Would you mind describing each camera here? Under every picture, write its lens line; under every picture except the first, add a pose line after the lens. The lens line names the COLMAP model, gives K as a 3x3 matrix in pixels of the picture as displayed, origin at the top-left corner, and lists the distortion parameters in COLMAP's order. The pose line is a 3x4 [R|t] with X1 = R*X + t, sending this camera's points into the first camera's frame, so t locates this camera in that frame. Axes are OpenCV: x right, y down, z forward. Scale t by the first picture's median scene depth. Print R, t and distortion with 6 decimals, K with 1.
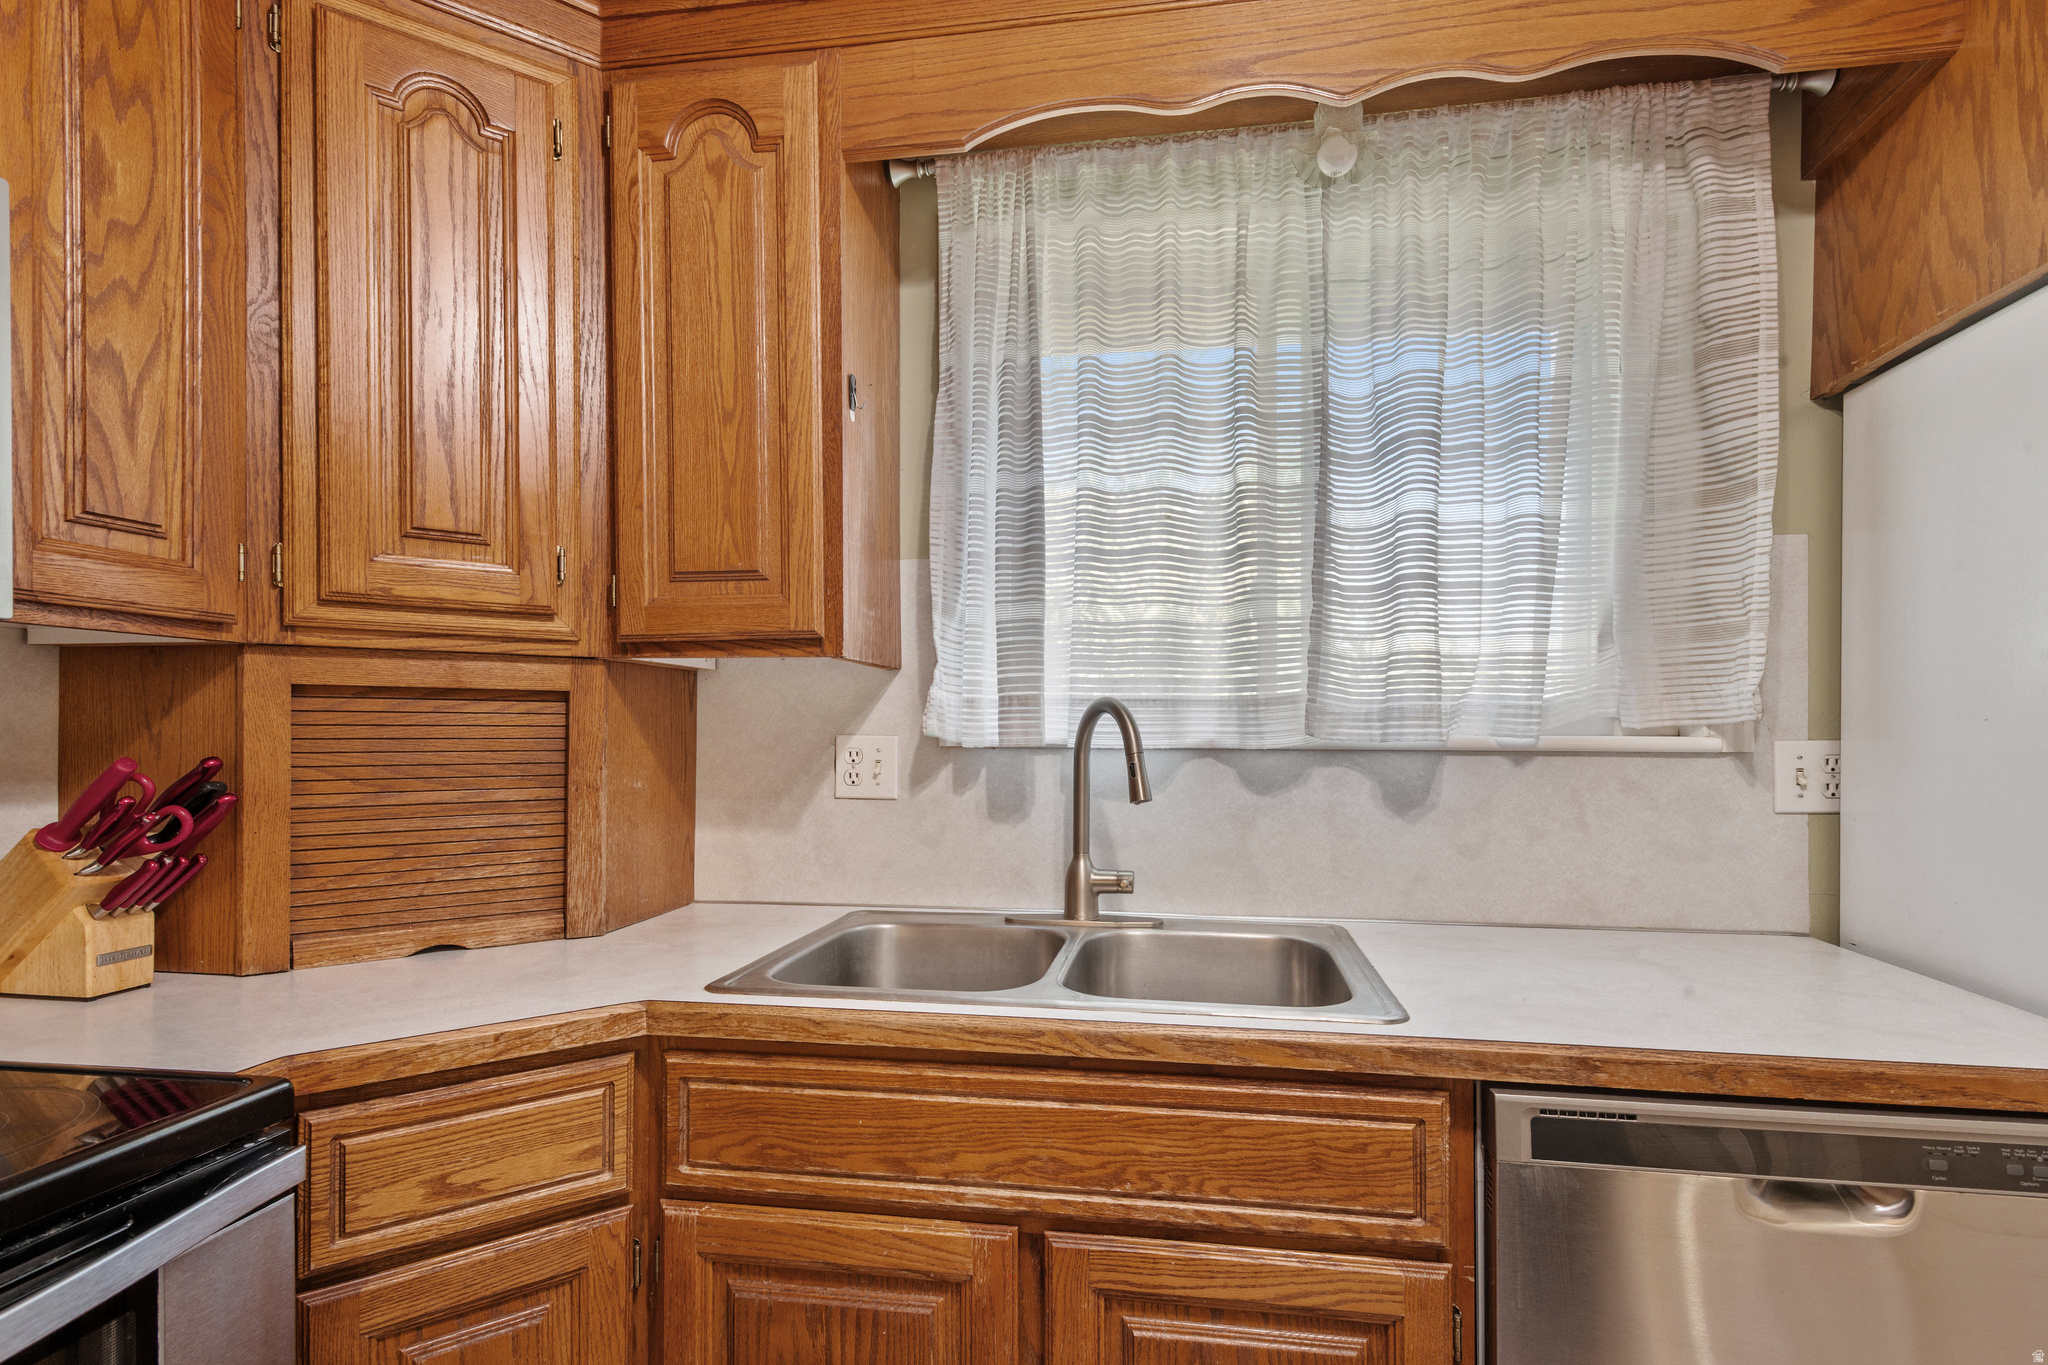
lens RADIAL K [[969.3, 0, 1043.3], [0, 969.3, 740.8], [0, 0, 1]] dist [0.013534, -0.005484]
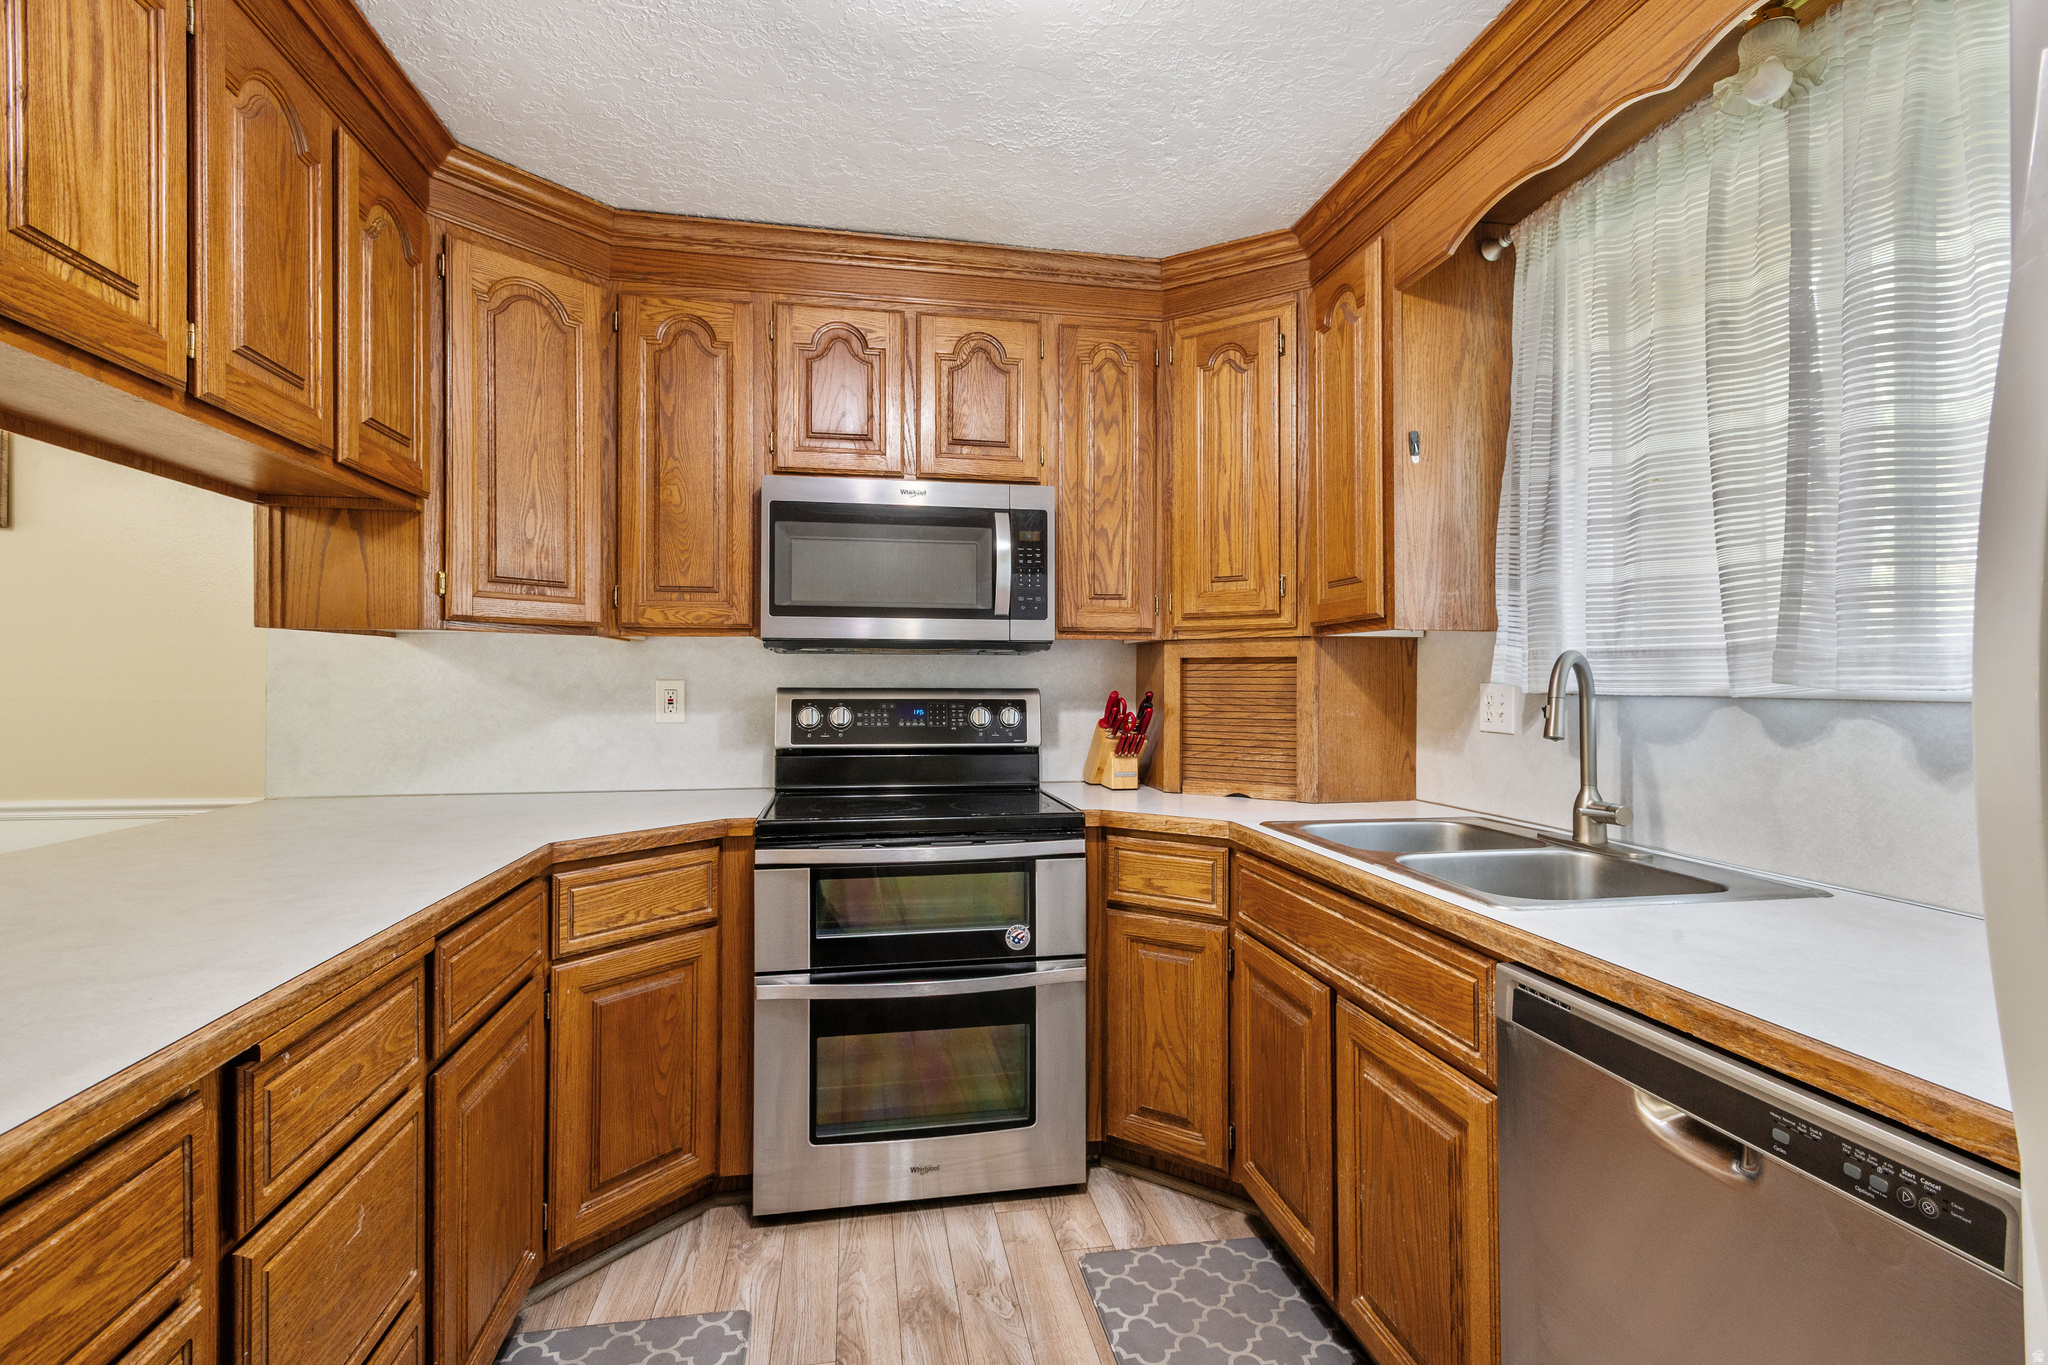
lens RADIAL K [[969.3, 0, 1034.3], [0, 969.3, 674.9], [0, 0, 1]] dist [0.013534, -0.005484]
pose [[0.335527, -0.006539, -0.942008, 1.006871], [-0.008030, 0.999920, -0.009801, 0.001434], [0.941996, 0.010853, 0.335448, -0.002957]]
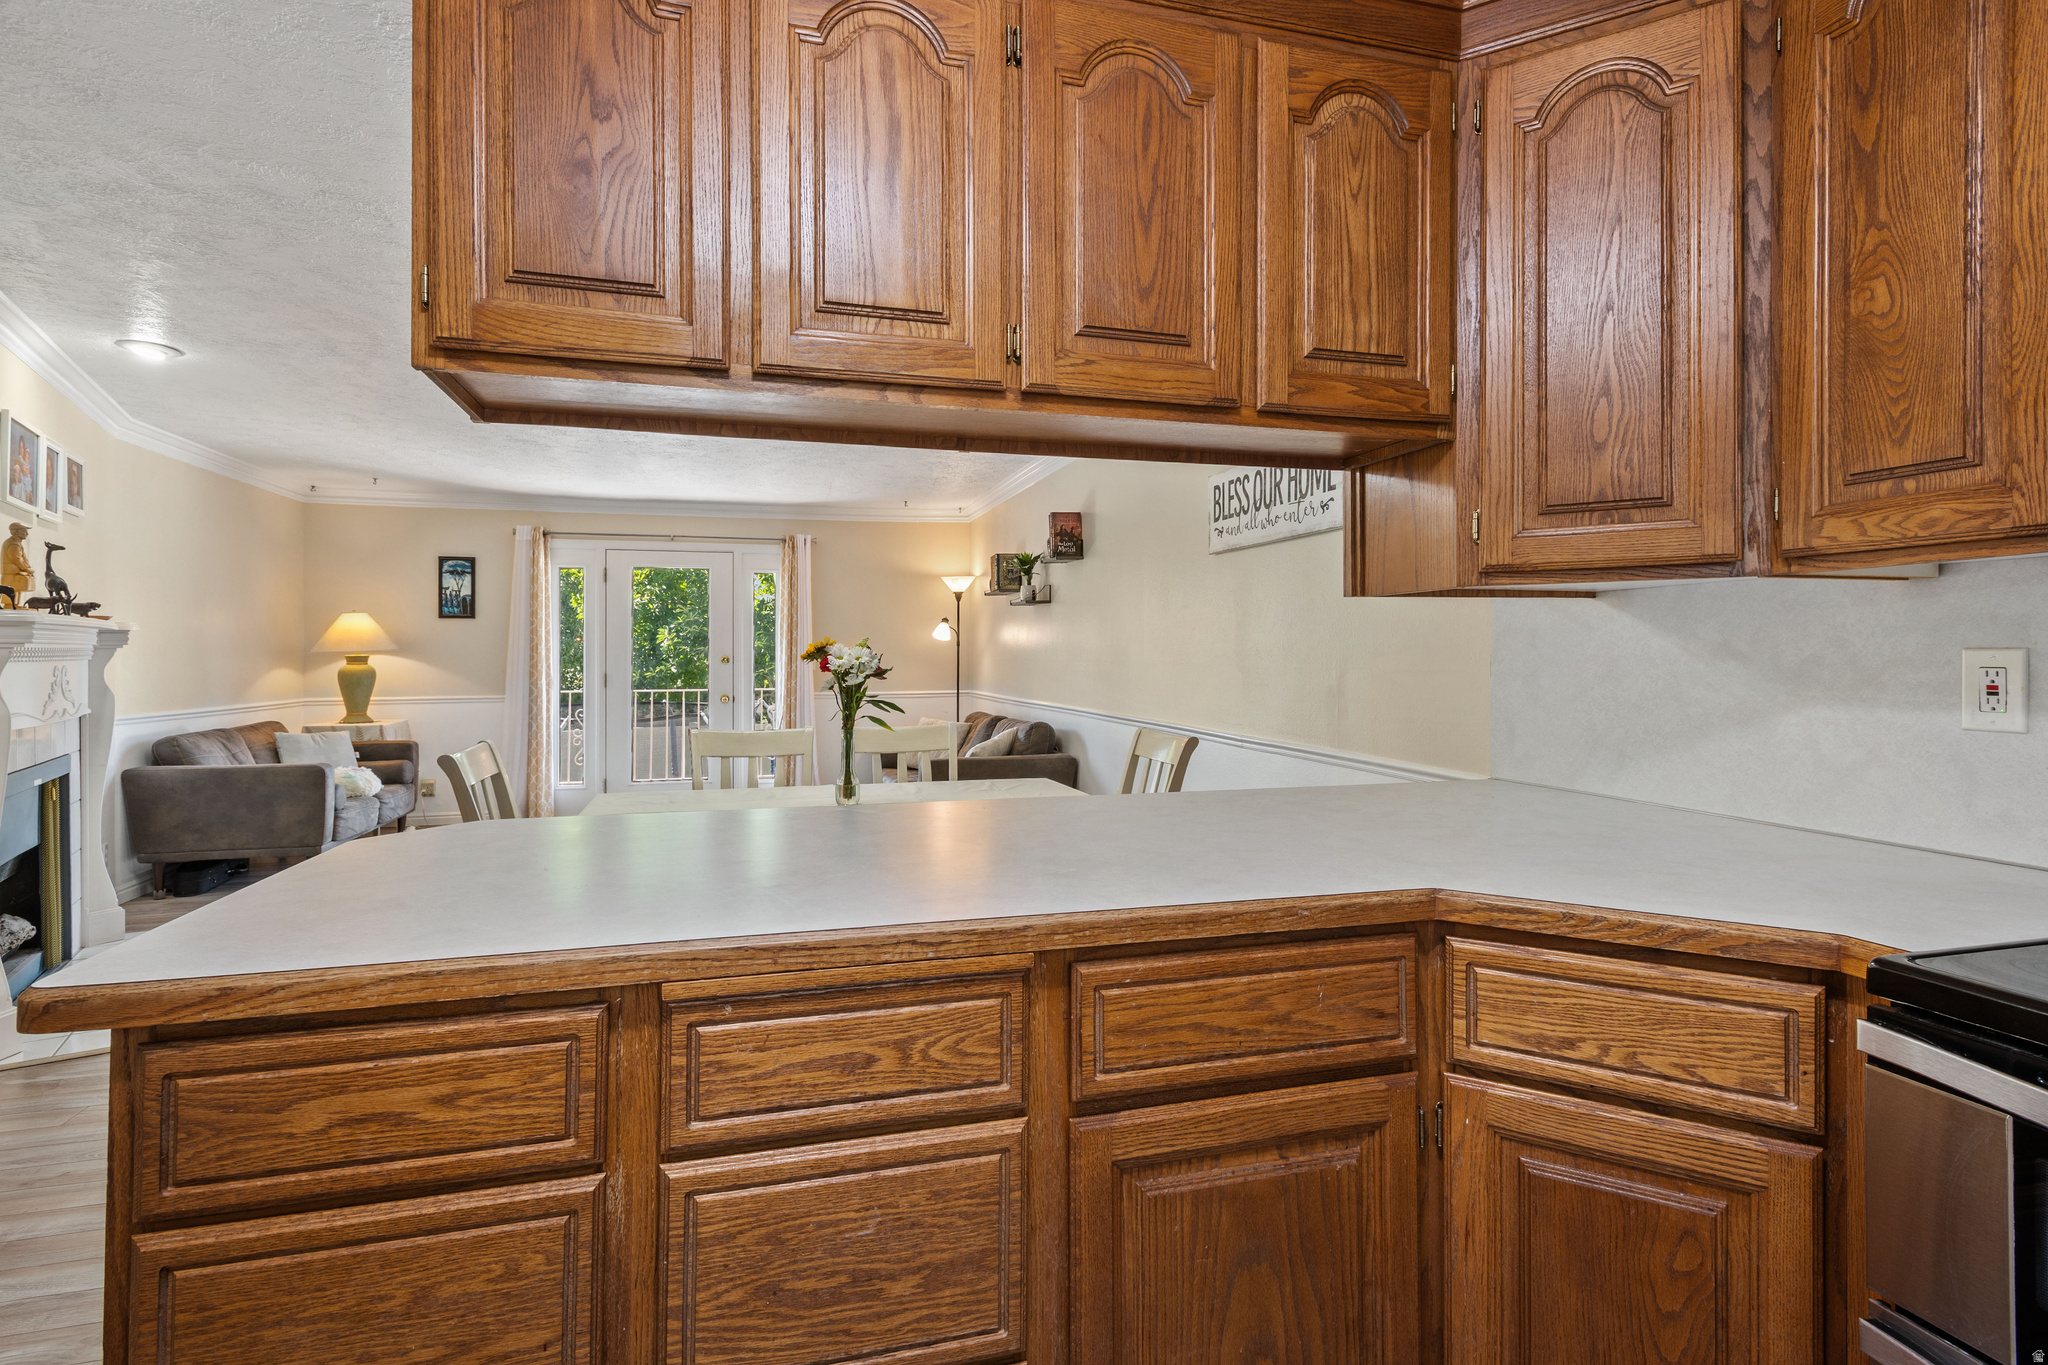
lens RADIAL K [[969.3, 0, 1016.9], [0, 969.3, 651.1], [0, 0, 1]] dist [0.013534, -0.005484]
pose [[-0.913775, -0.000893, -0.406219, 0.271497], [-0.003028, 0.999985, 0.004614, -0.000459], [0.406208, 0.005446, -0.913764, 0.479098]]
